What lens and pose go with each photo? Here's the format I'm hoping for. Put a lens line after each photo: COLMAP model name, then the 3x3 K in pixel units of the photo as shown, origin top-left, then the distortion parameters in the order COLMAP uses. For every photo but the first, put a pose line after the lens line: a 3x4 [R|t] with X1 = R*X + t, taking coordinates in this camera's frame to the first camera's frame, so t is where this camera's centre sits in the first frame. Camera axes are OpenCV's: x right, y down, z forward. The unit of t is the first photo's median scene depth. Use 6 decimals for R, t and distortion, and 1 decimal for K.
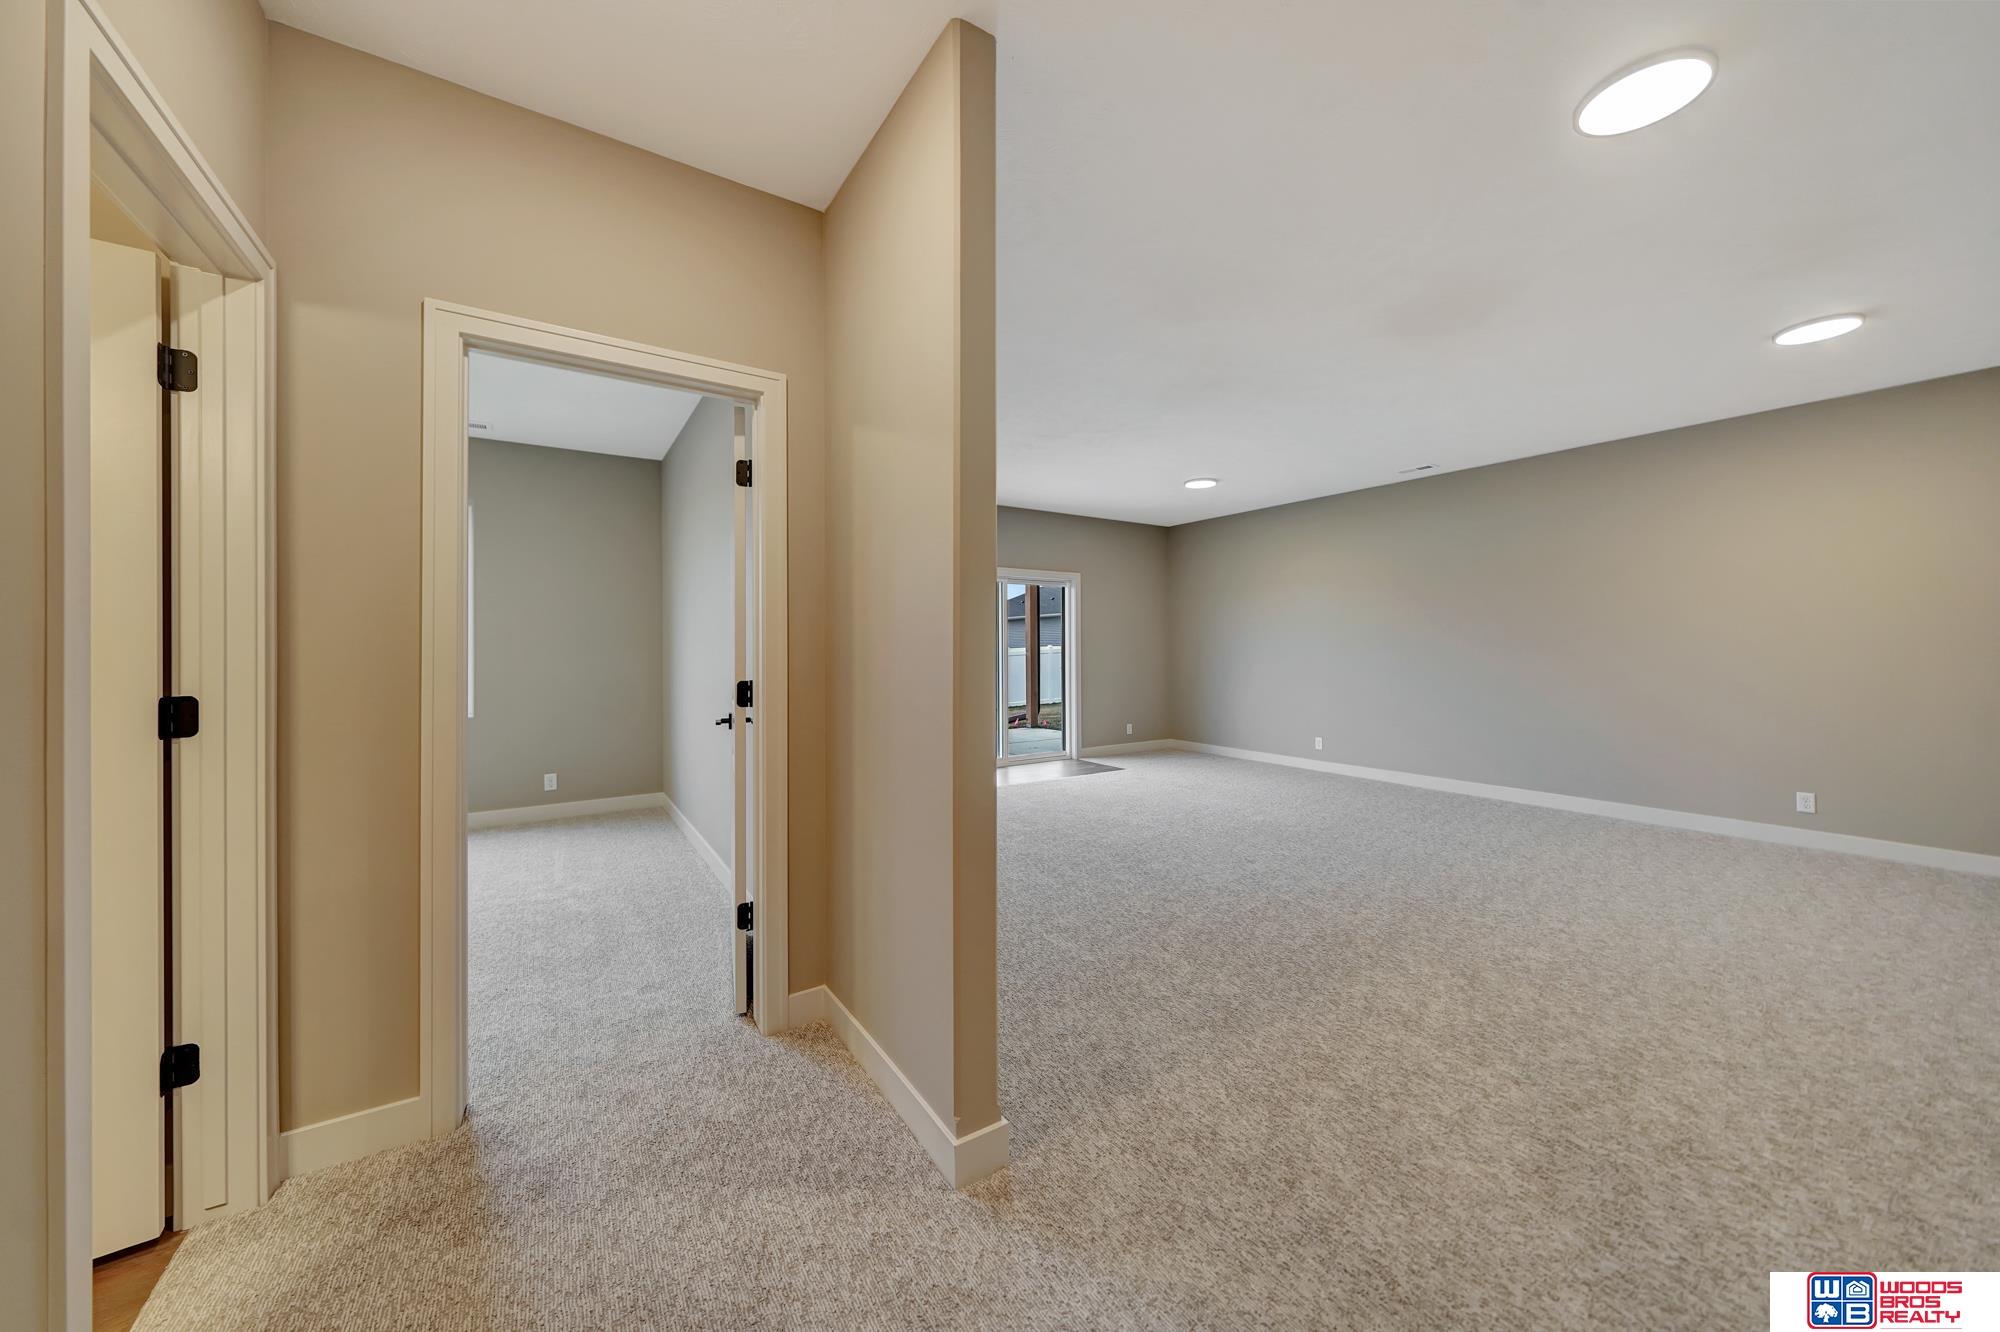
lens RADIAL K [[690.8, 0, 999.8], [0, 690.8, 657.0], [0, 0, 1]] dist [-0.000443, 0.000052]
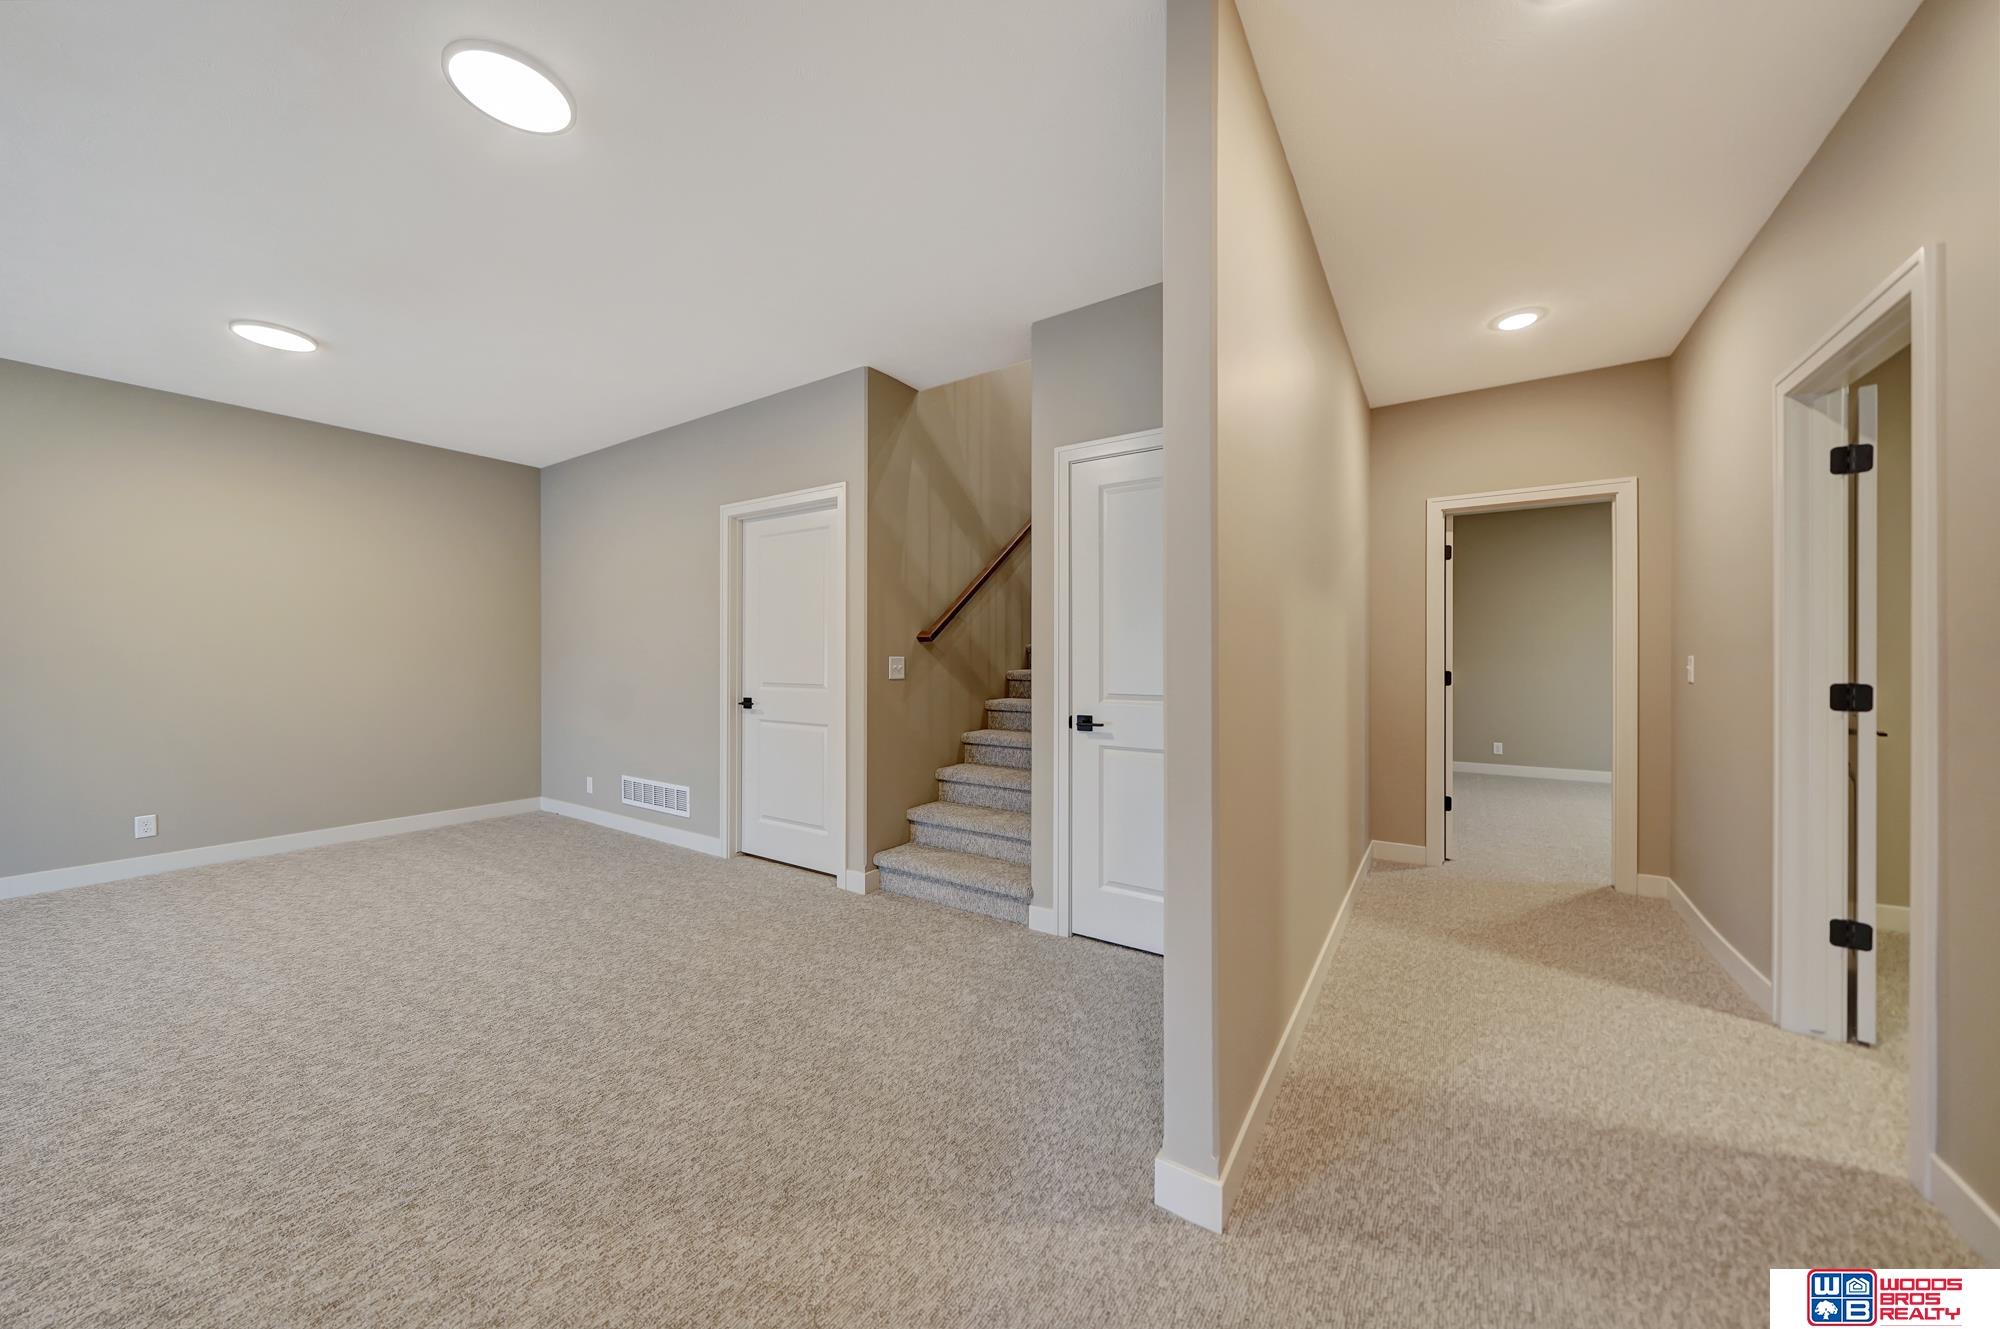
lens RADIAL K [[690.8, 0, 999.8], [0, 690.8, 655.5], [0, 0, 1]] dist [-0.000443, 0.000052]
pose [[-0.385112, 0.006390, 0.922848, -0.225322], [0.012875, 0.999916, -0.001551, 0.004312], [-0.922780, 0.011284, -0.385162, 0.663369]]
